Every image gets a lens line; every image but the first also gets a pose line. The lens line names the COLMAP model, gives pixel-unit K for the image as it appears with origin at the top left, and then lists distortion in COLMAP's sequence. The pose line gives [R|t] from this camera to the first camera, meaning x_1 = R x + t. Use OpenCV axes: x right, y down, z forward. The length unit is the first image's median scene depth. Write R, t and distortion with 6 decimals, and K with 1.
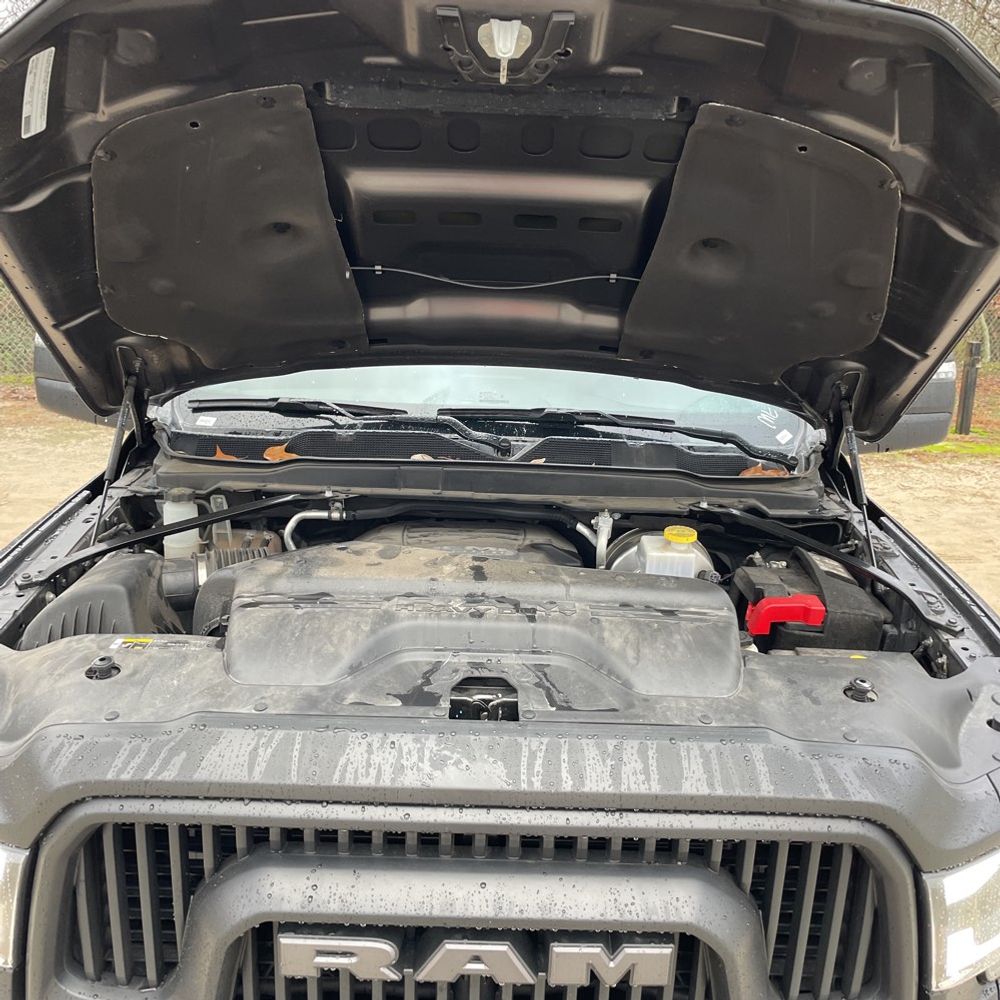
lens RADIAL K [[1037.5, 0, 502.5], [0, 1037.5, 522.5], [0, 0, 1]] dist [0.122858, -0.205465]
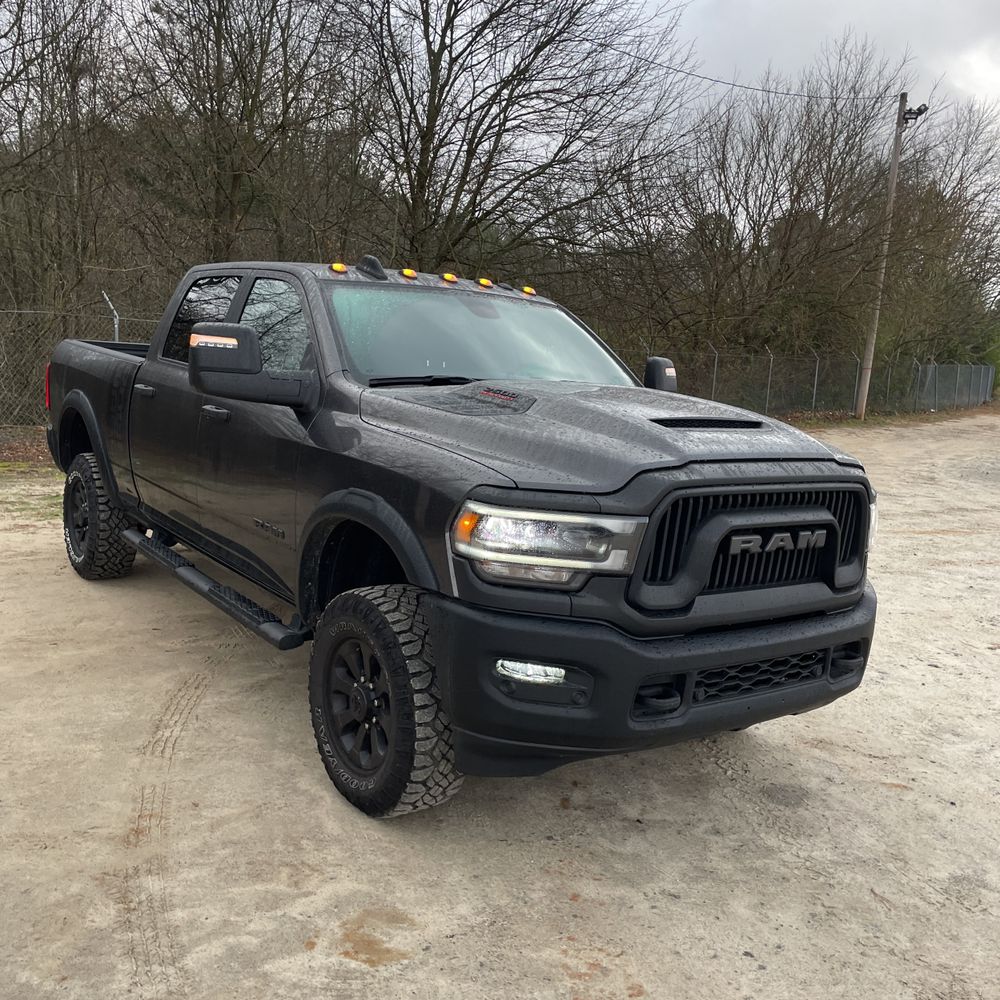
lens RADIAL K [[1037.5, 0, 502.5], [0, 1037.5, 522.5], [0, 0, 1]] dist [0.122858, -0.205465]
pose [[0.809264, -0.079250, 0.582075, -2.144294], [0.121101, 0.992082, -0.033296, 0.365788], [-0.574827, 0.097435, 0.812453, -0.774125]]
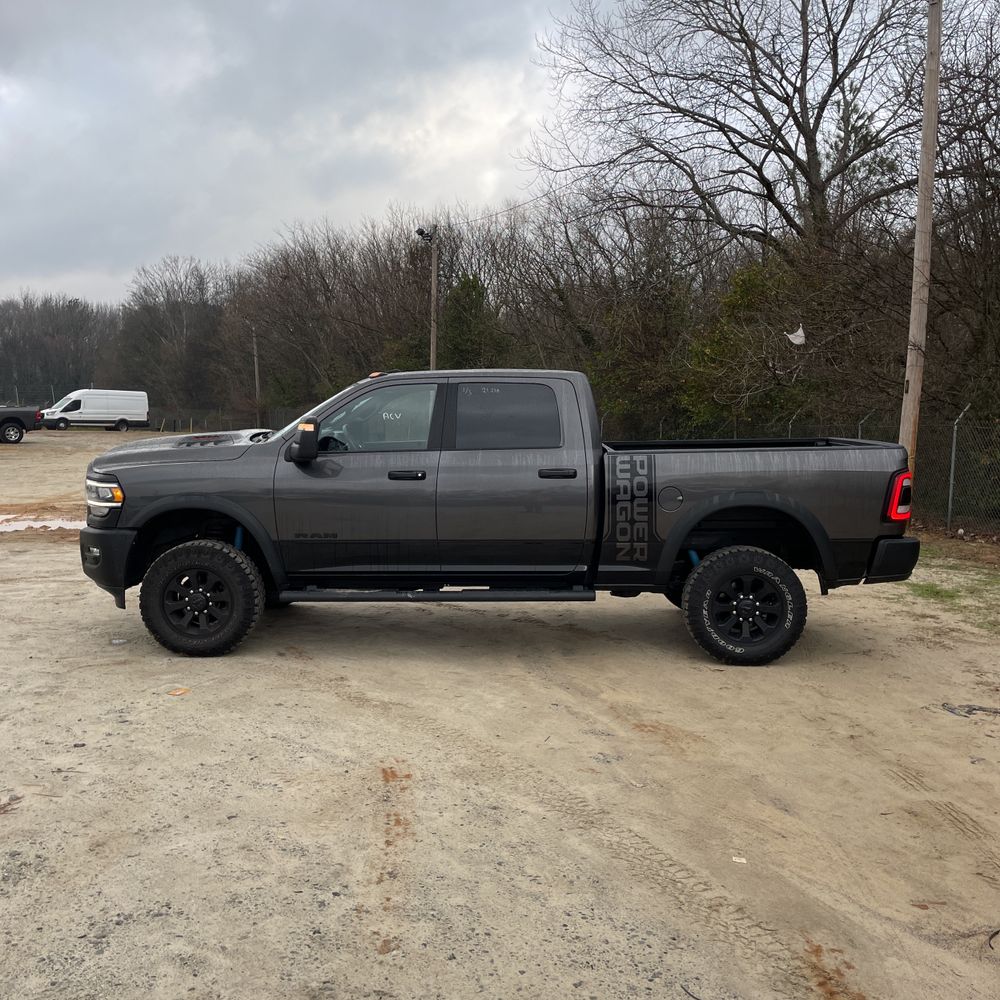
lens RADIAL K [[1018.4, 0, 519.0], [0, 1018.4, 479.6], [0, 0, 1]] dist [0.090754, -0.116667]
pose [[-0.044811, 0.033017, -0.998450, 6.188310], [-0.283699, 0.957885, 0.044408, -0.607477], [0.957866, 0.285249, -0.033557, 3.575010]]
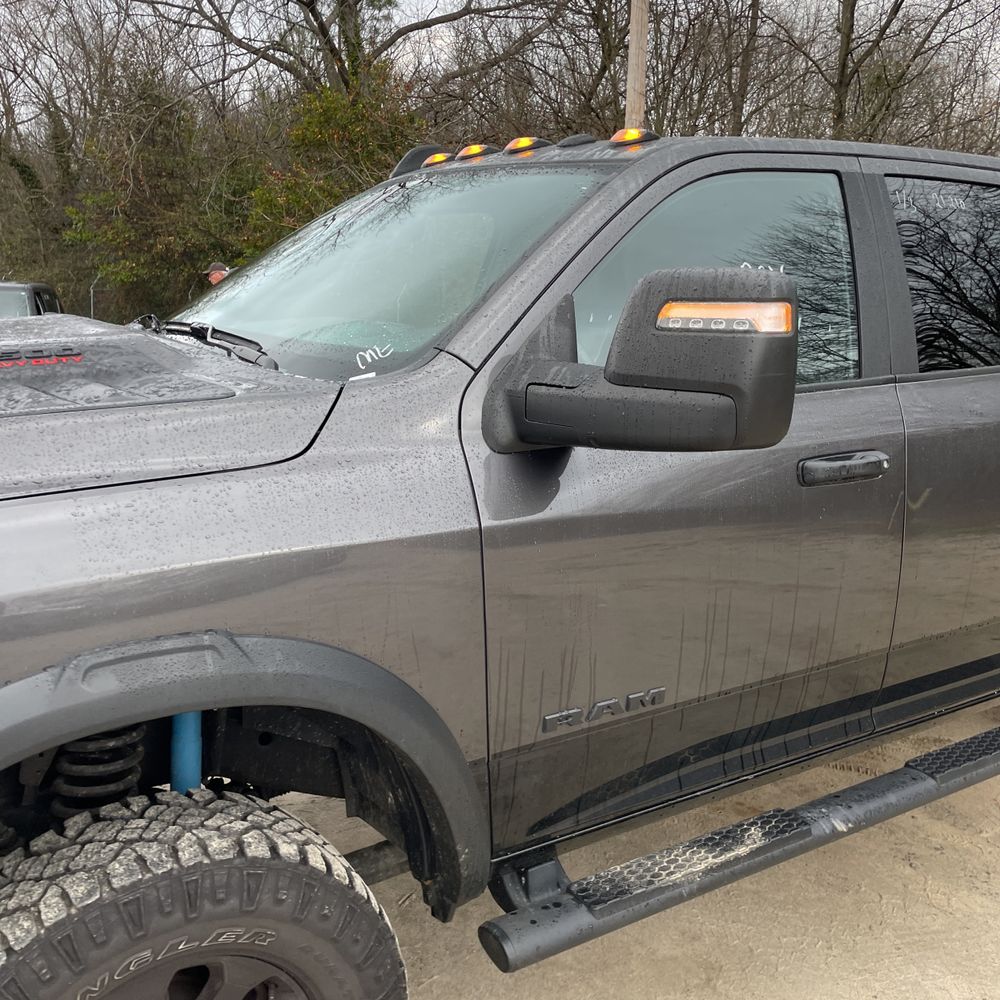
lens RADIAL K [[1039.8, 0, 500.5], [0, 1039.8, 488.5], [0, 0, 1]] dist [-0.002651, -0.014740]
pose [[0.518146, 0.139110, -0.843903, 1.917483], [-0.231014, 0.972774, 0.018513, -0.077197], [0.823503, 0.185361, 0.536176, 1.400254]]
